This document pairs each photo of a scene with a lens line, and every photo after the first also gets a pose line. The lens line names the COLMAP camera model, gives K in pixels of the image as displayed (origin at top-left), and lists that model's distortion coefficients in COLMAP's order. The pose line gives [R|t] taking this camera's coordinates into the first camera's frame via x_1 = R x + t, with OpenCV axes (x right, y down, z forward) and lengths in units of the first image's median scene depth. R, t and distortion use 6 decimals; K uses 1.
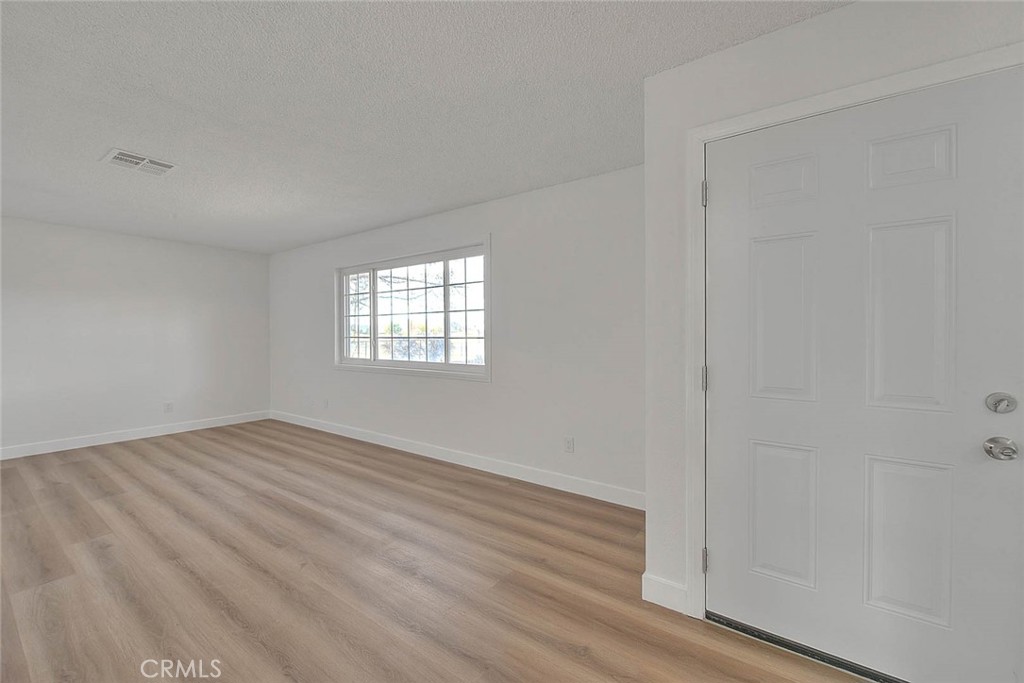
lens RADIAL K [[408.9, 0, 513.9], [0, 408.9, 340.0], [0, 0, 1]] dist [-0.007640, -0.000021]
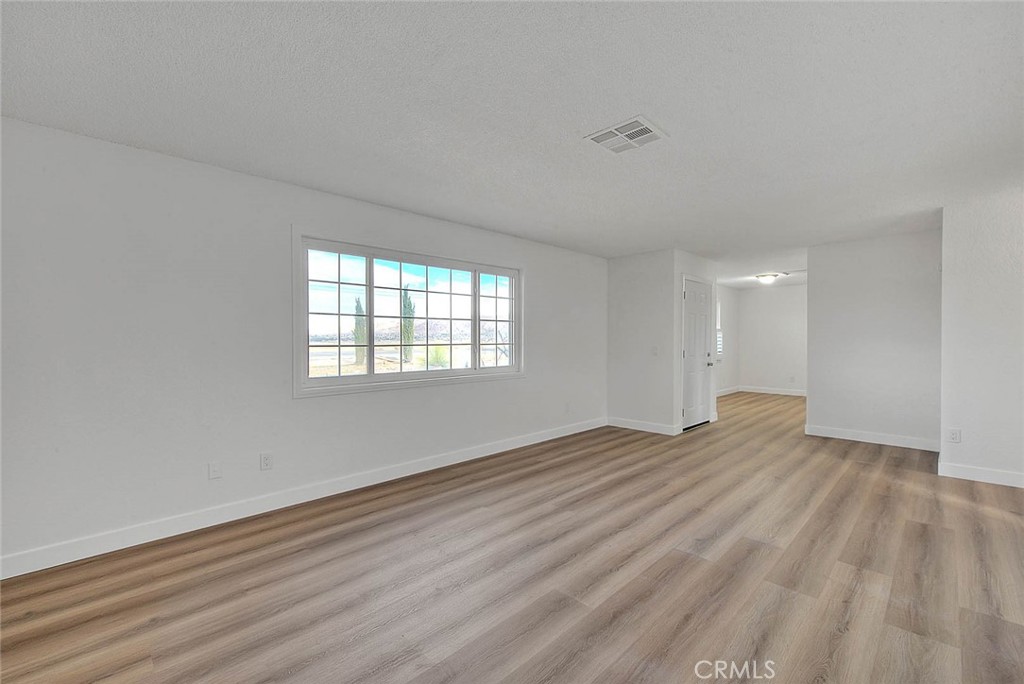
lens RADIAL K [[403.8, 0, 492.4], [0, 403.8, 340.7], [0, 0, 1]] dist [-0.012106, -0.000068]
pose [[0.230507, 0.005548, 0.973055, -1.462666], [0.024053, 0.999646, -0.011398, -0.001058], [-0.972773, 0.026033, 0.230292, 0.870396]]
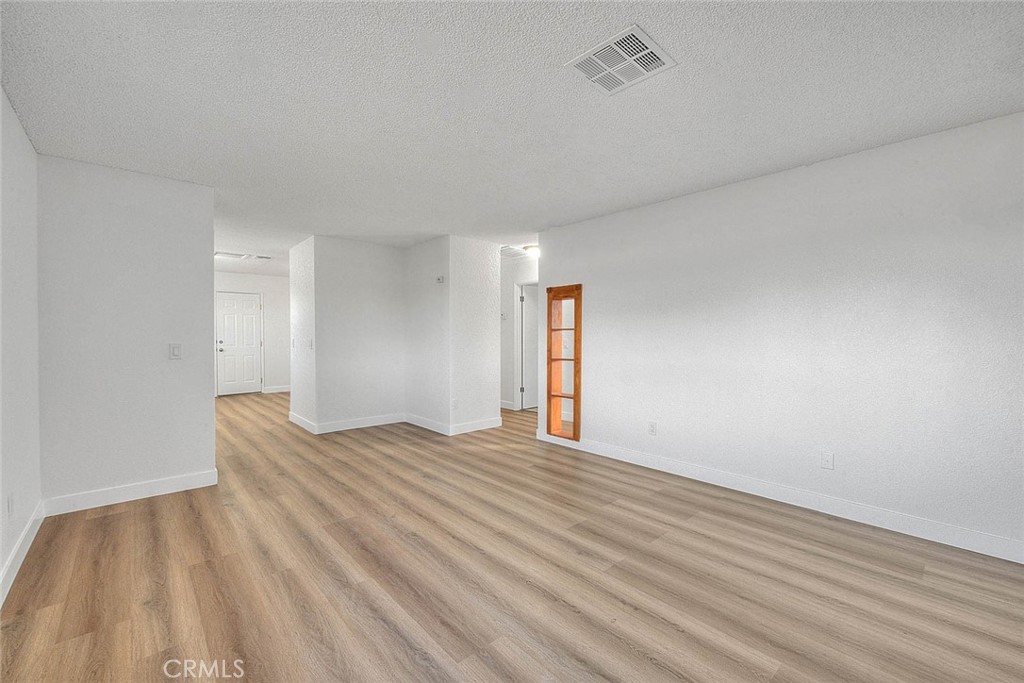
lens RADIAL K [[433.7, 0, 498.1], [0, 433.7, 339.5], [0, 0, 1]] dist [-0.001222, -0.000422]
pose [[-0.967451, -0.000603, 0.253057, -0.738256], [0.007907, 0.999437, 0.032611, -0.017165], [-0.252934, 0.033551, -0.966902, 1.387027]]
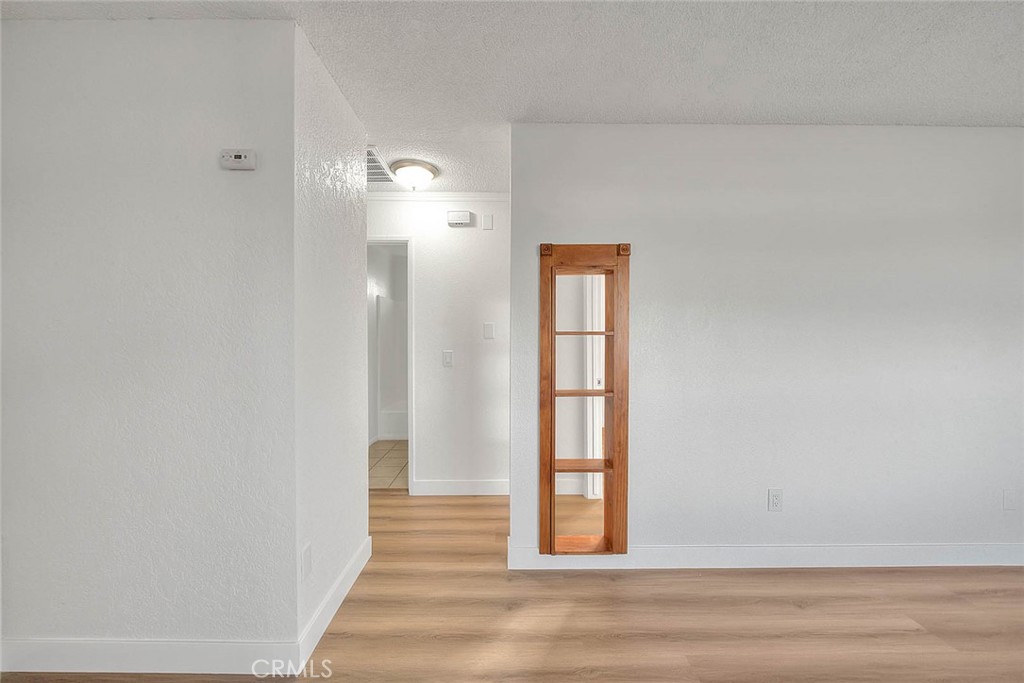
lens RADIAL K [[408.9, 0, 513.9], [0, 408.9, 340.0], [0, 0, 1]] dist [-0.007640, -0.000021]
pose [[-0.814512, 0.009831, -0.580063, -0.140931], [-0.011038, 0.999413, 0.032436, -0.011365], [0.580042, 0.032822, -0.813925, 0.472198]]
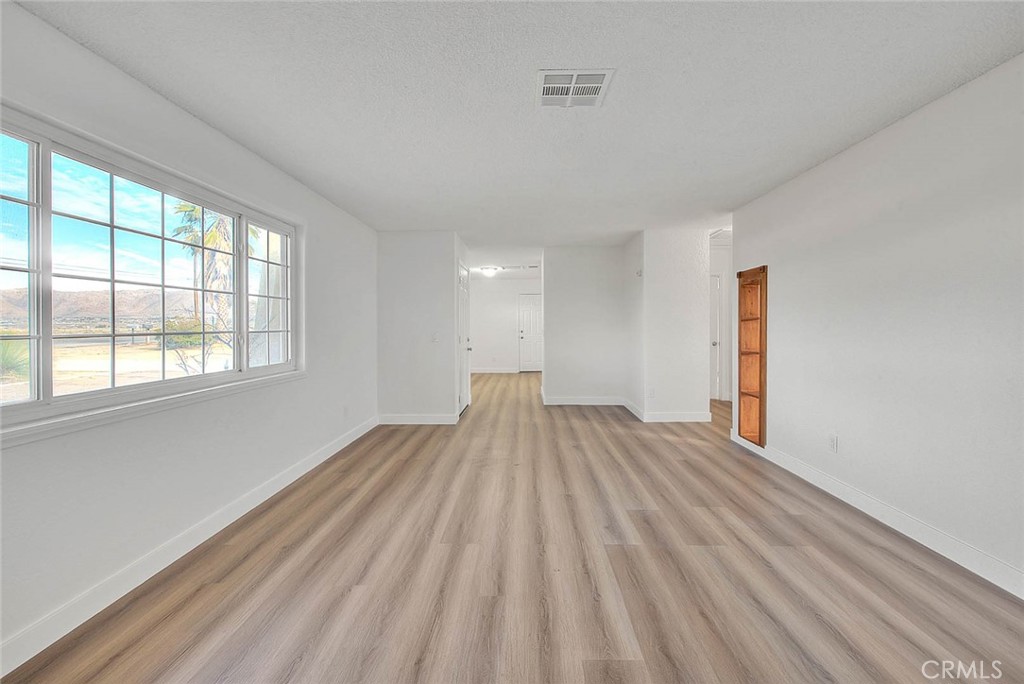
lens RADIAL K [[419.7, 0, 497.0], [0, 419.7, 327.2], [0, 0, 1]] dist [-0.001843, -0.000397]
pose [[-0.520308, 0.004857, 0.853965, -1.214701], [0.027557, 0.999559, 0.011106, -0.011079], [-0.853534, 0.029312, -0.520213, 1.223033]]
